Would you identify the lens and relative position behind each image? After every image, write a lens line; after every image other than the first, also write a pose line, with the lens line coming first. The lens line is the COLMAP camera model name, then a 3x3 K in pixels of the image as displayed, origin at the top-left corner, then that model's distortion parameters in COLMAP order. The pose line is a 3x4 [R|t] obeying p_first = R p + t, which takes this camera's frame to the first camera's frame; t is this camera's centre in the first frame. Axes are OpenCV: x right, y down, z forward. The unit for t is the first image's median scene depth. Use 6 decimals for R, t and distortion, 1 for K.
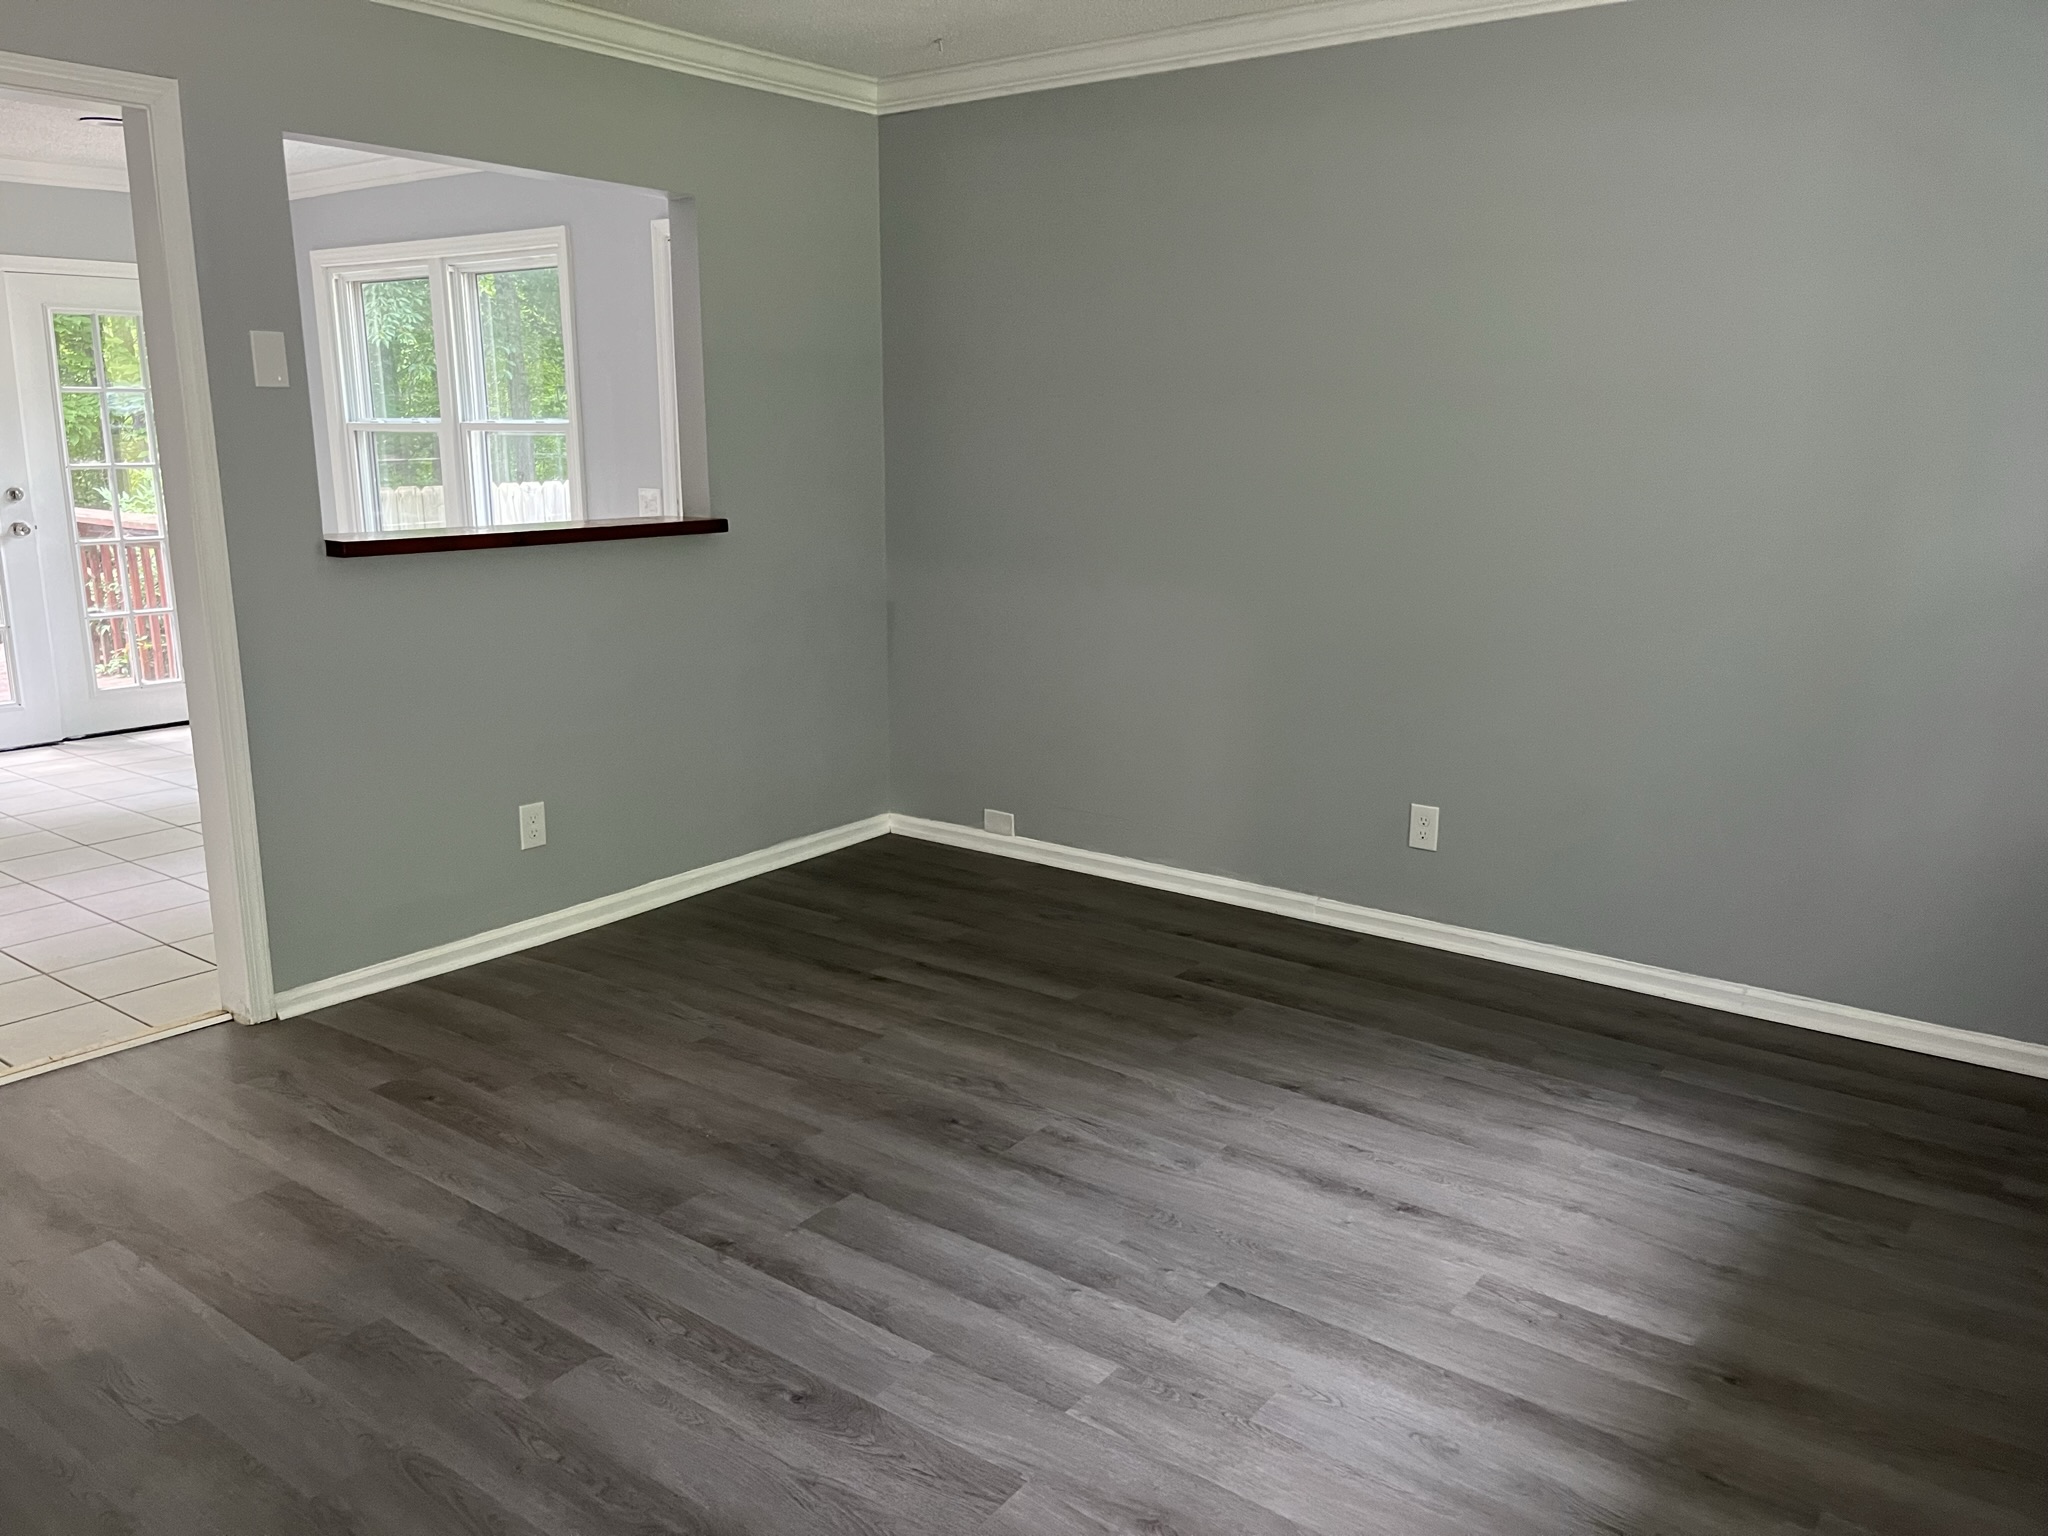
lens RADIAL K [[1506.5, 0, 1017.5], [0, 1506.5, 774.4], [0, 0, 1]] dist [0.041845, -0.059988]
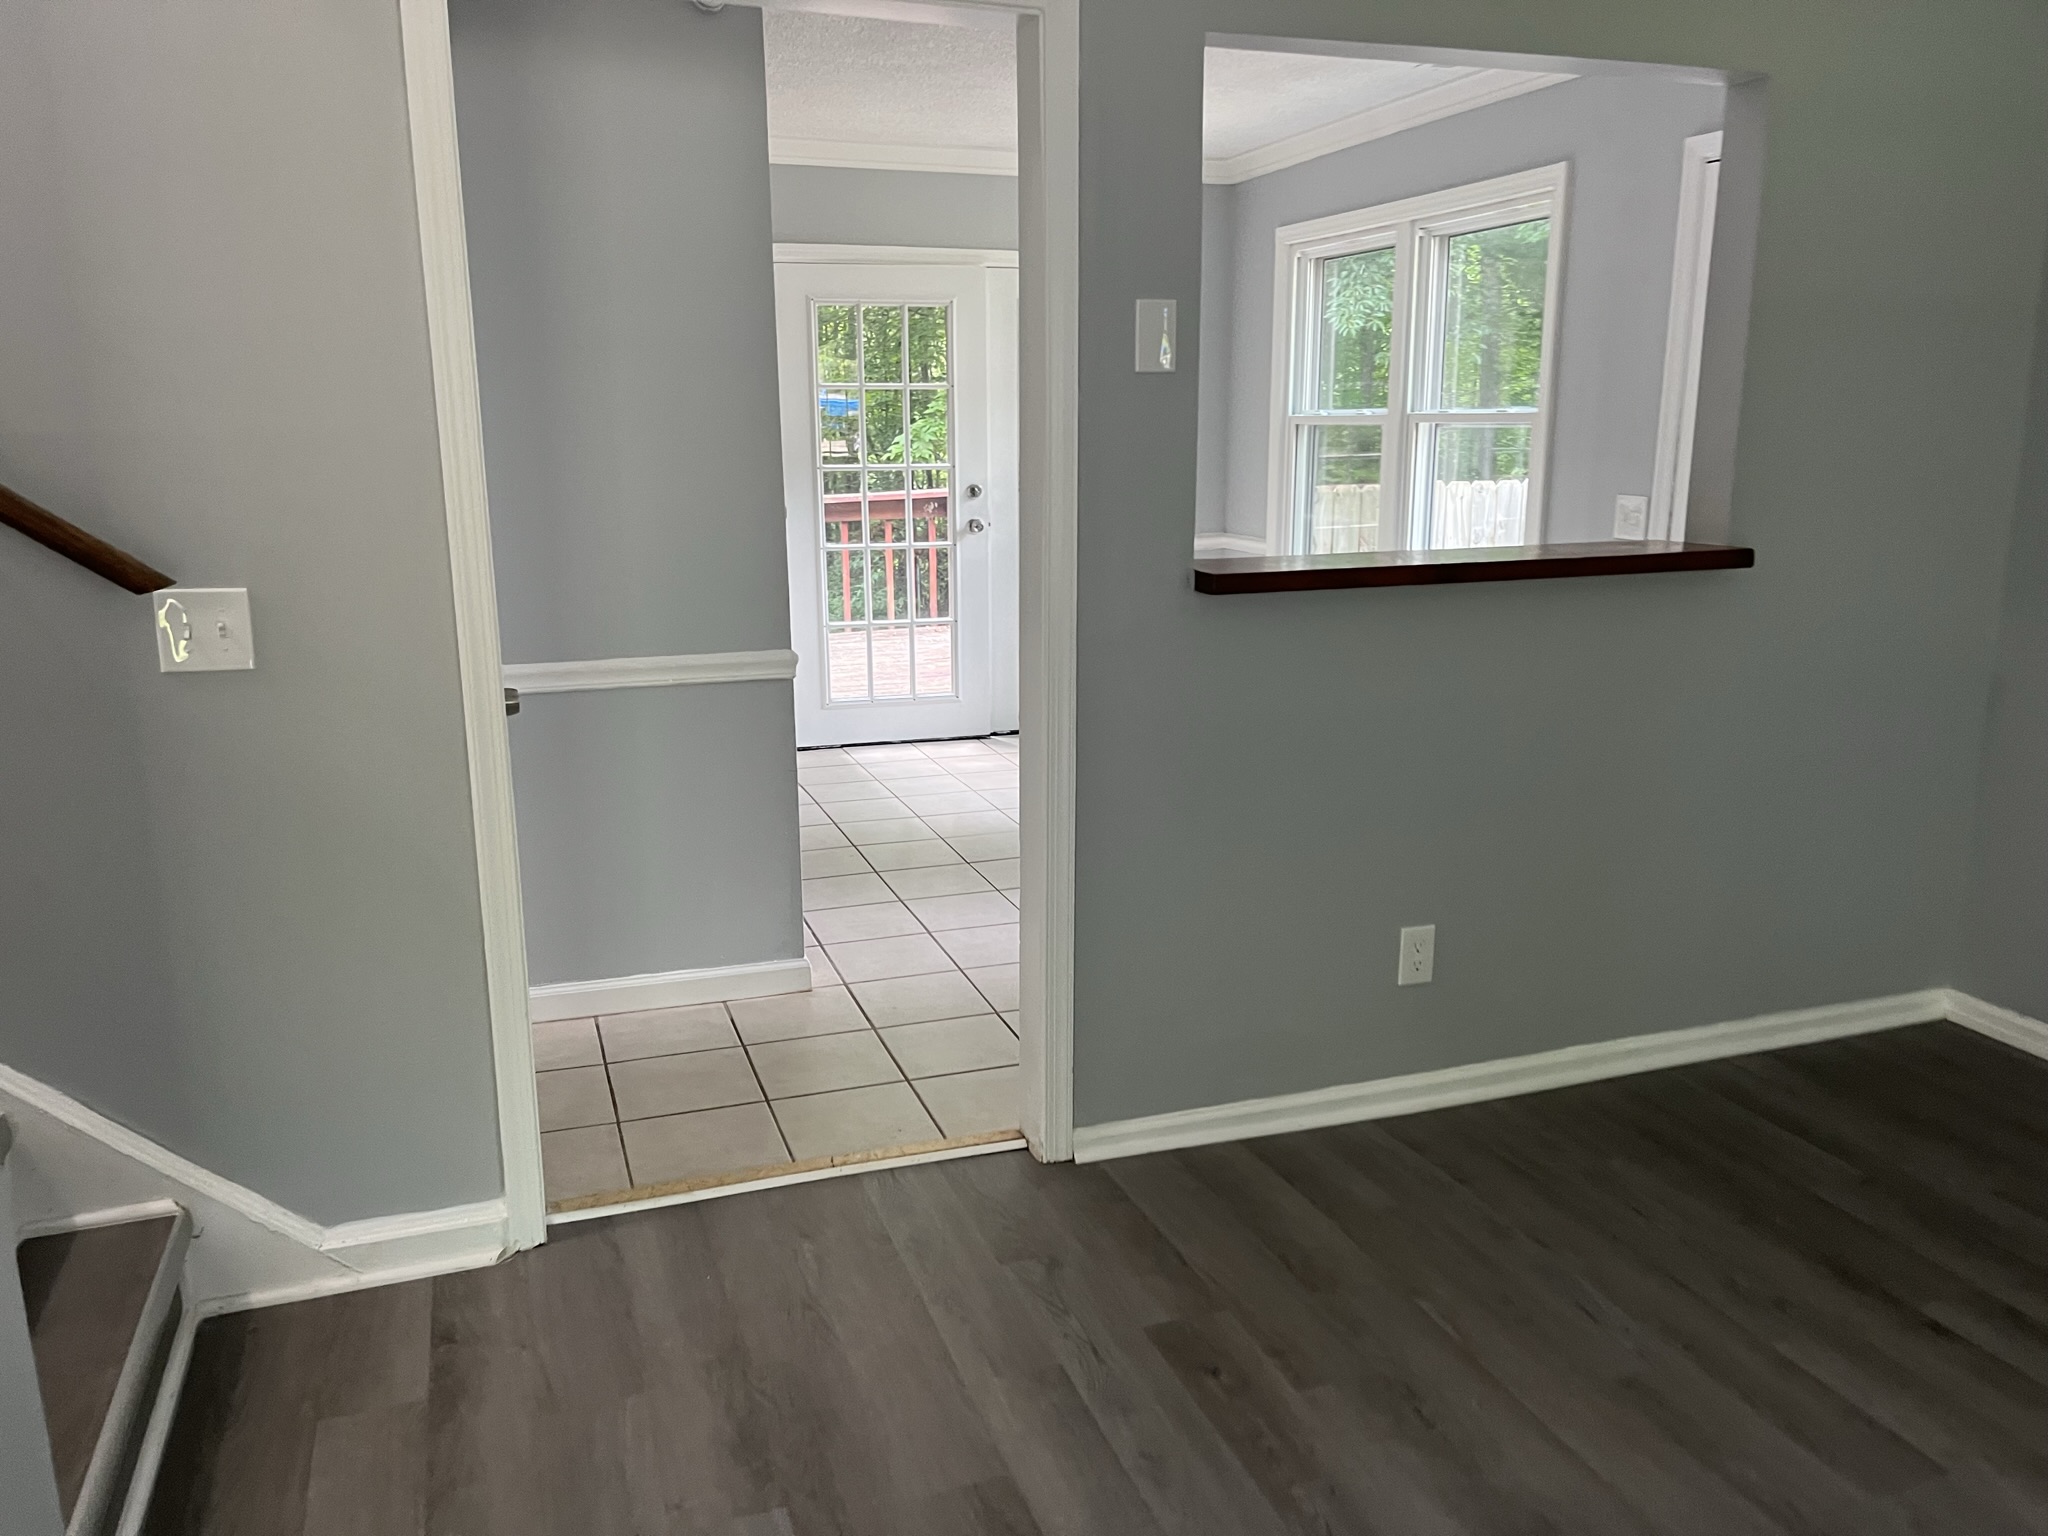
lens RADIAL K [[1506.7, 0, 1024.0], [0, 1506.7, 768.0], [0, 0, 1]] dist [0.045614, -0.075929]
pose [[0.825281, 0.116571, -0.552561, -0.094109], [-0.115469, 0.992624, 0.036949, -0.073235], [0.552792, 0.033311, 0.832653, 0.319779]]
